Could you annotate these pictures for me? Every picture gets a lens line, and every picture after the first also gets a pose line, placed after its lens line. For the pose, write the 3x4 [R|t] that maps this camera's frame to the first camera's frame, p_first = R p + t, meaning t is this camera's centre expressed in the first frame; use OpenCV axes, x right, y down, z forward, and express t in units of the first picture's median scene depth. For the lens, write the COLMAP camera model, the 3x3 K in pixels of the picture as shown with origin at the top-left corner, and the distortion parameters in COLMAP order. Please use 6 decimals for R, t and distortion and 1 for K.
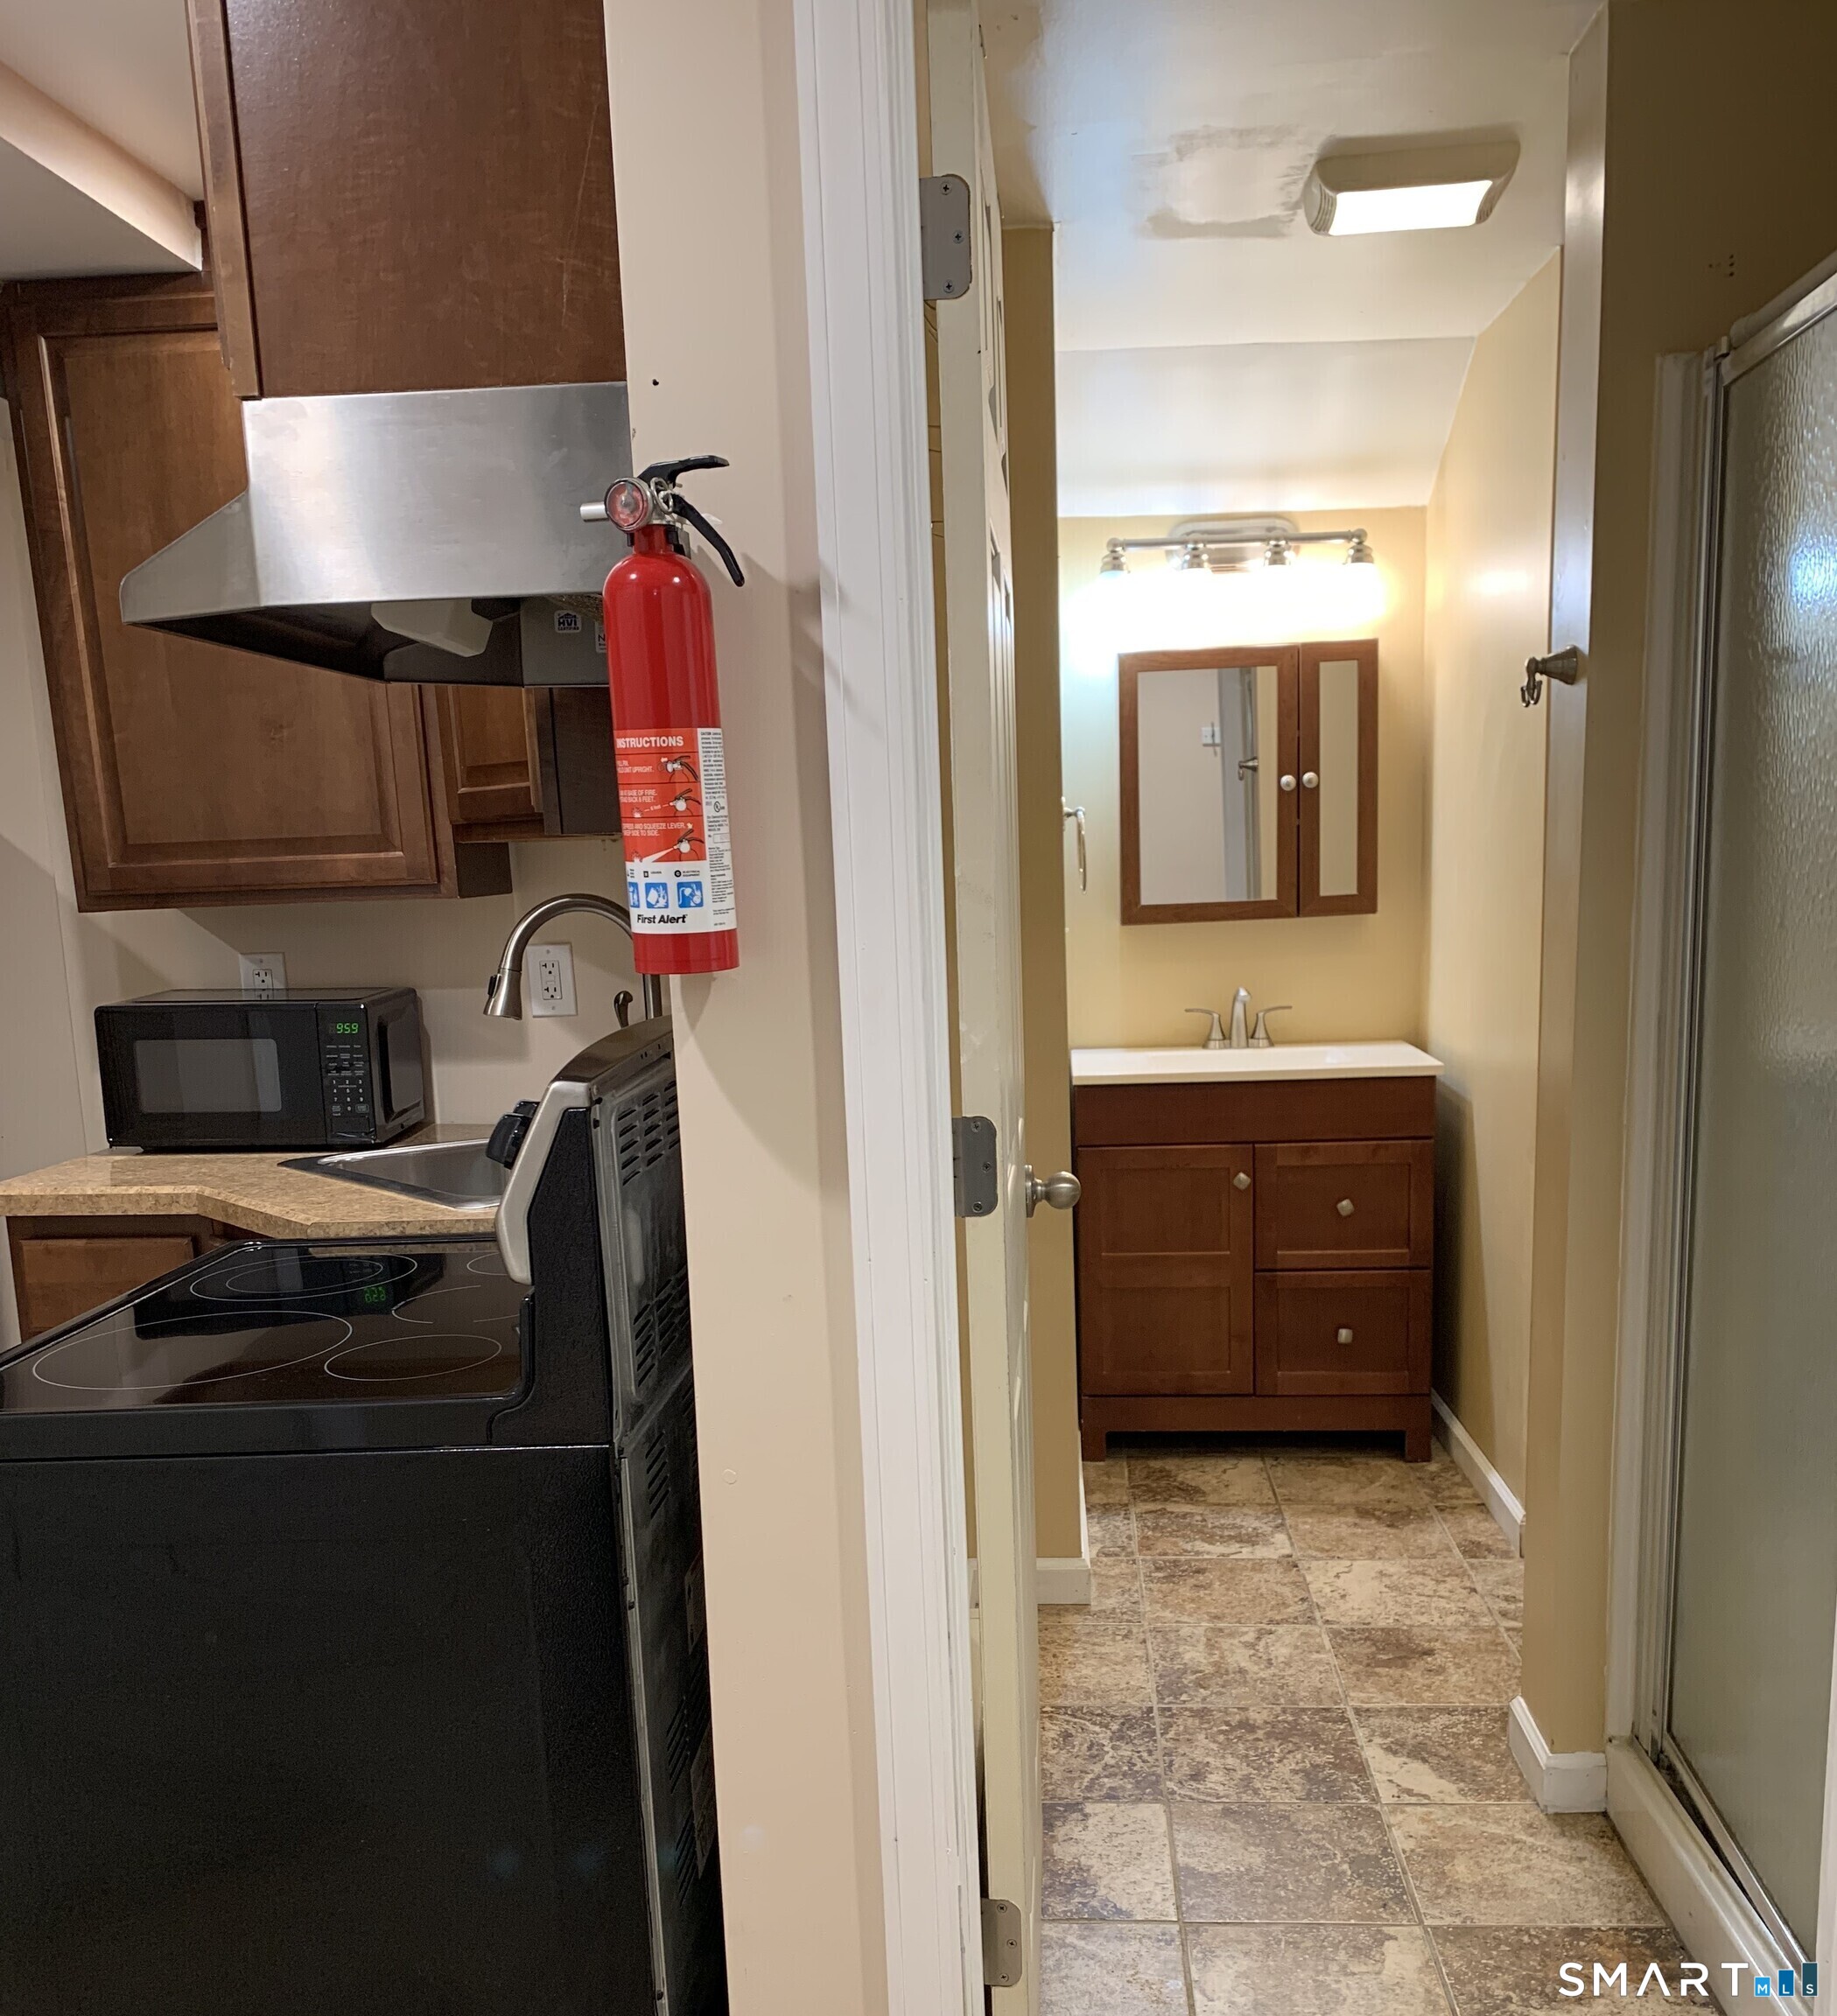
lens RADIAL K [[1877.4, 0, 958.6], [0, 1877.4, 1227.3], [0, 0, 1]] dist [0.001909, 0.000000]
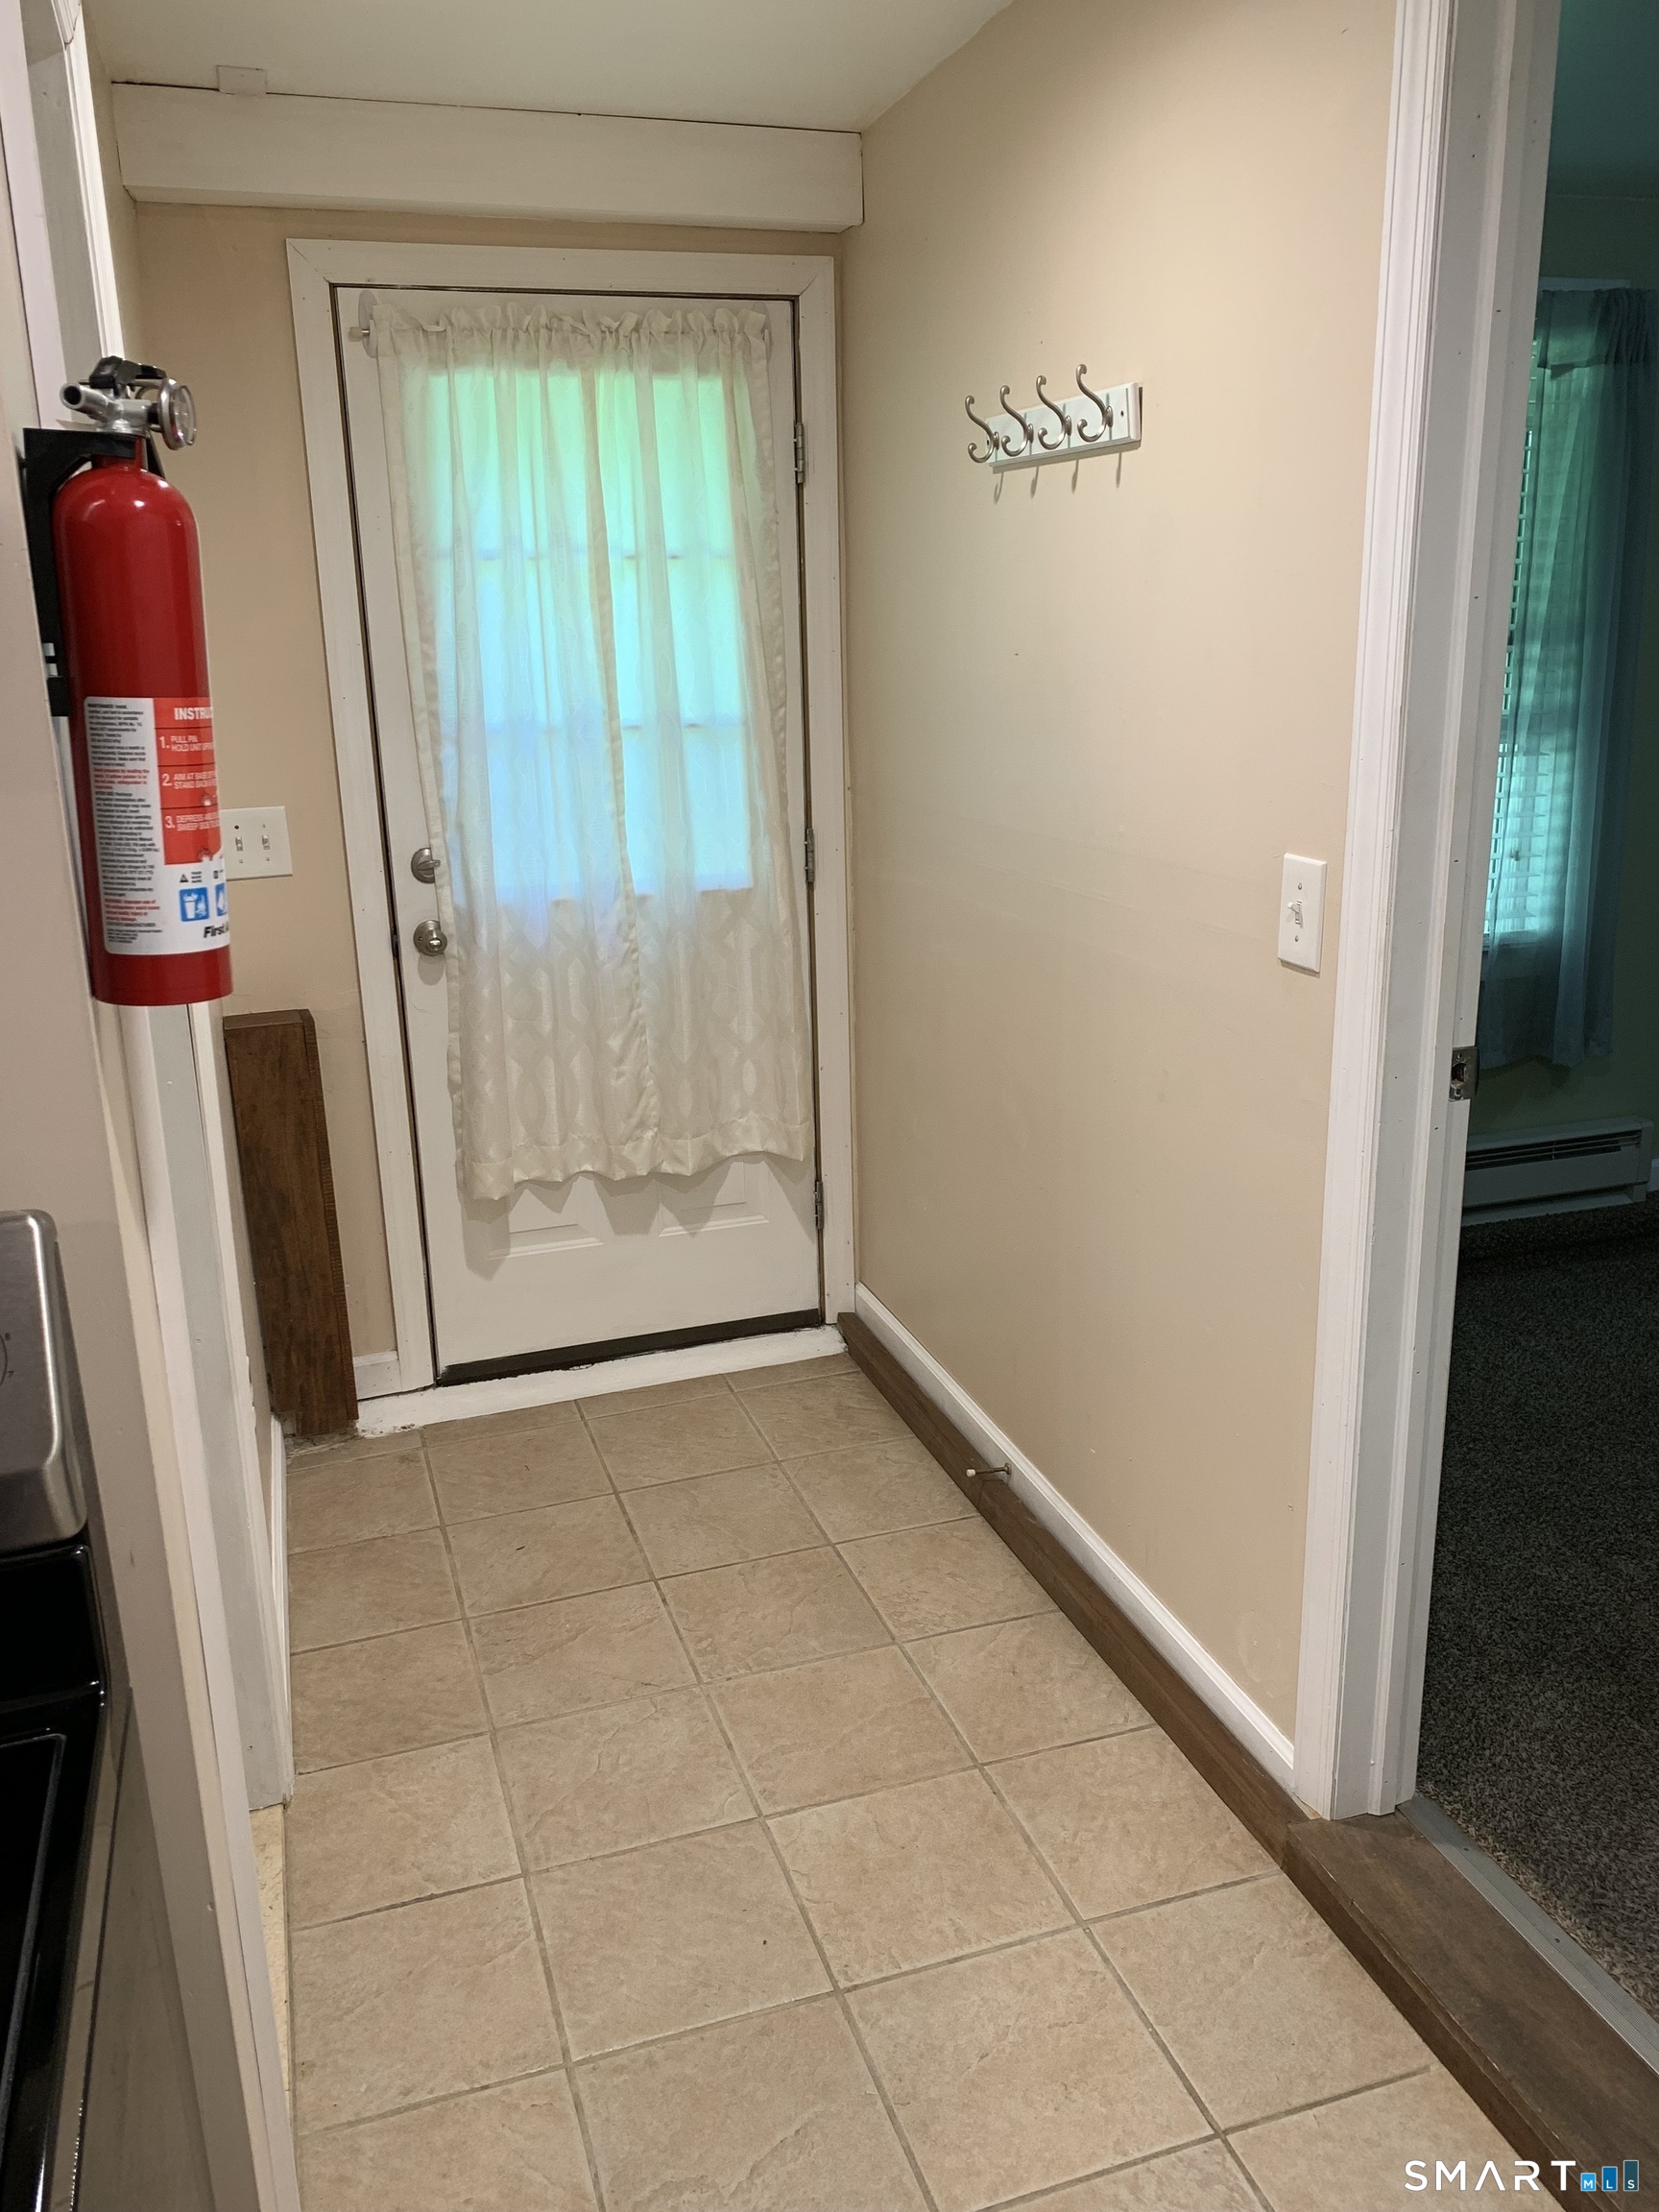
lens RADIAL K [[1692.2, 0, 811.2], [0, 1692.2, 1116.1], [0, 0, 1]] dist [0.040106, -0.044542]
pose [[-0.349413, -0.217039, 0.911485, -0.786959], [0.221828, 0.925983, 0.305528, -0.216253], [-0.910331, 0.308948, -0.275406, 0.838207]]
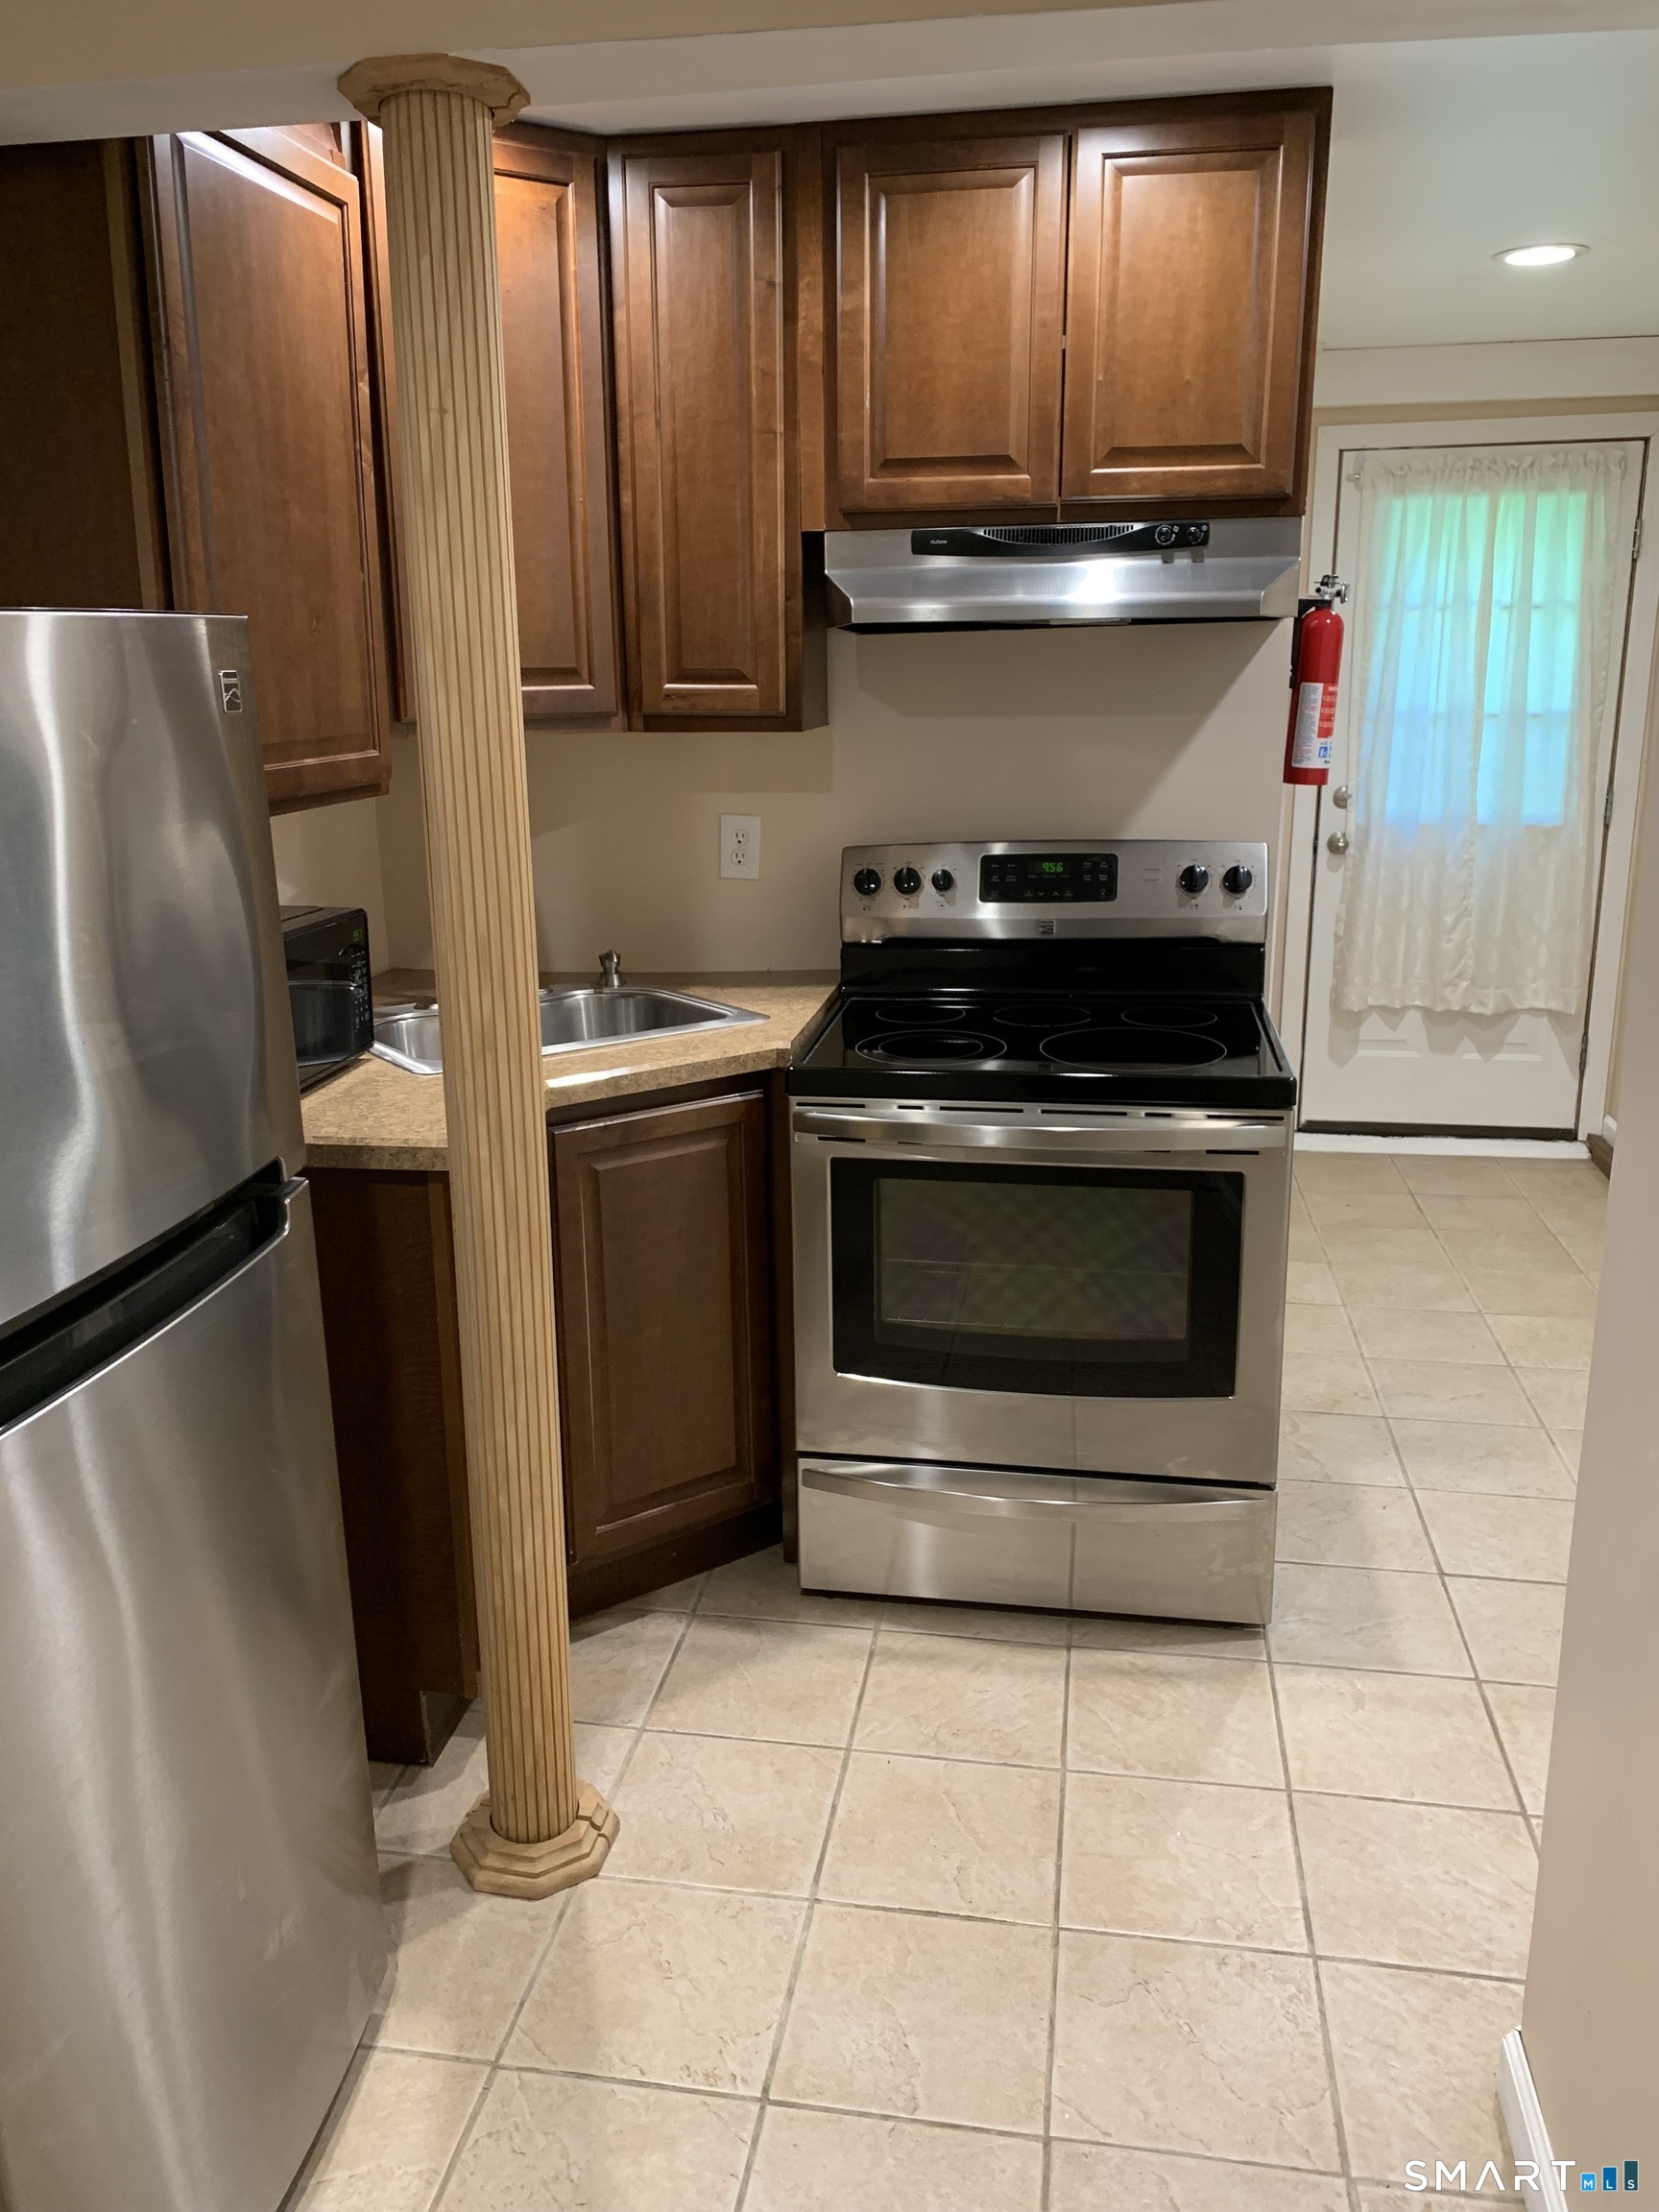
lens RADIAL K [[1692.2, 0, 813.9], [0, 1692.2, 1087.8], [0, 0, 1]] dist [0.040106, -0.044542]
pose [[0.120435, -0.214049, 0.969370, -2.059173], [0.204010, 0.960972, 0.186848, -0.255648], [-0.971533, 0.175258, 0.159402, 1.153525]]
